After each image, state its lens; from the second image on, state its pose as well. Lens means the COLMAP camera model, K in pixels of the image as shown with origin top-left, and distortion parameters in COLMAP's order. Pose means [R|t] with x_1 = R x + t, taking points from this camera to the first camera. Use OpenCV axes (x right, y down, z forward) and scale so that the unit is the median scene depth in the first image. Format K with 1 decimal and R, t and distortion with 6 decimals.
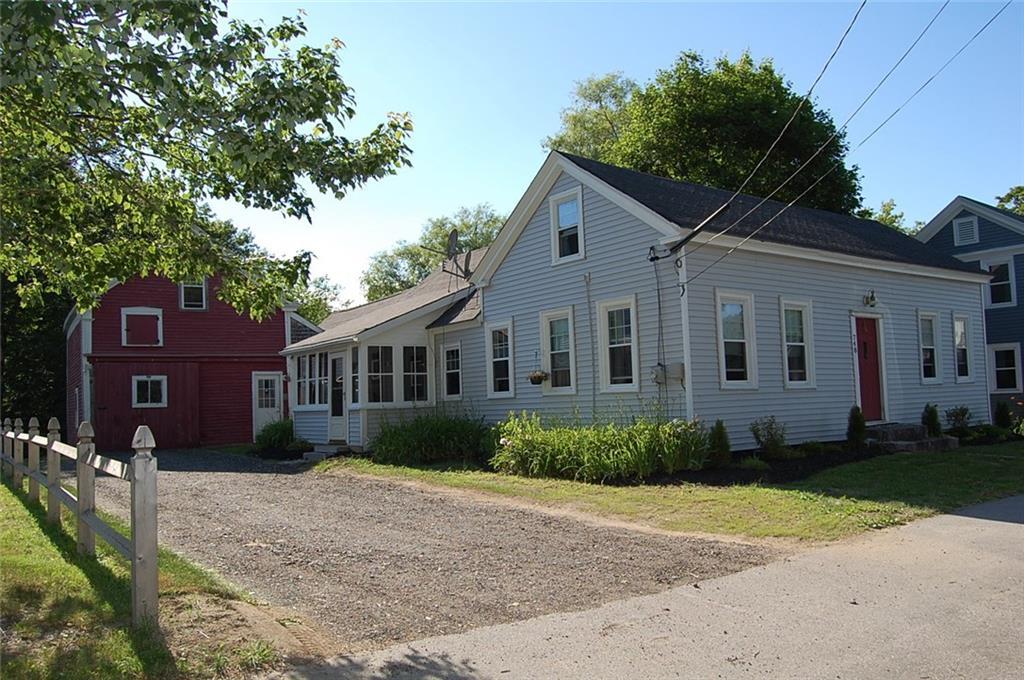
lens RADIAL K [[798.7, 0, 512.0], [0, 798.7, 340.0], [0, 0, 1]] dist [-0.062285, -0.000639]
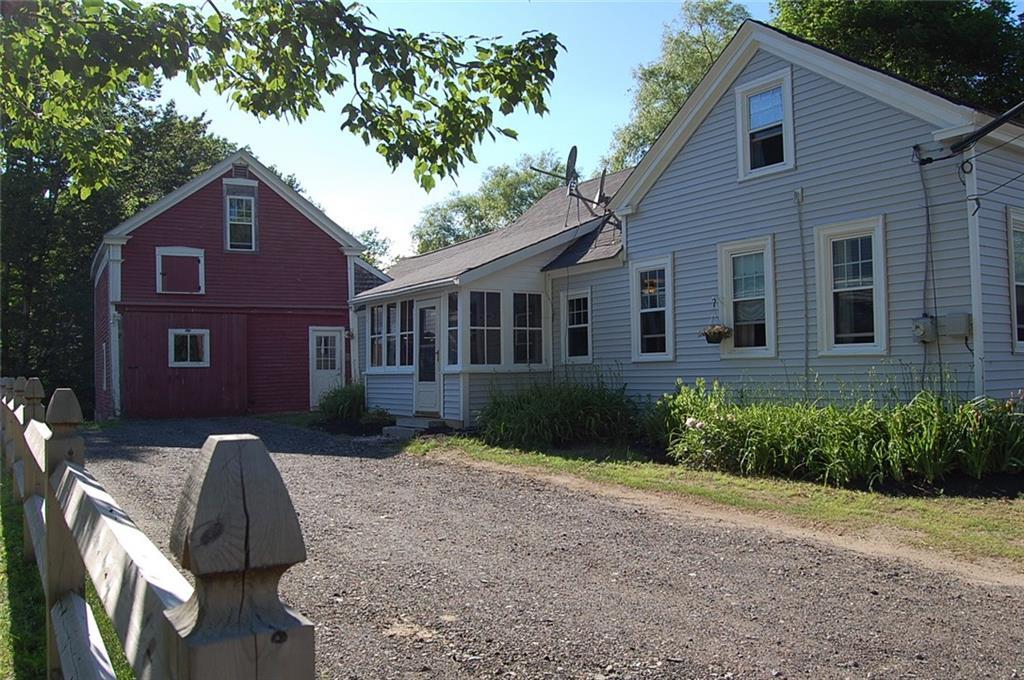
lens RADIAL K [[798.7, 0, 512.0], [0, 798.7, 340.0], [0, 0, 1]] dist [-0.062285, -0.000639]
pose [[0.999110, 0.016536, -0.038806, -0.112366], [-0.014882, 0.998985, 0.042514, 0.021470], [0.039469, -0.041899, 0.998342, 0.232751]]
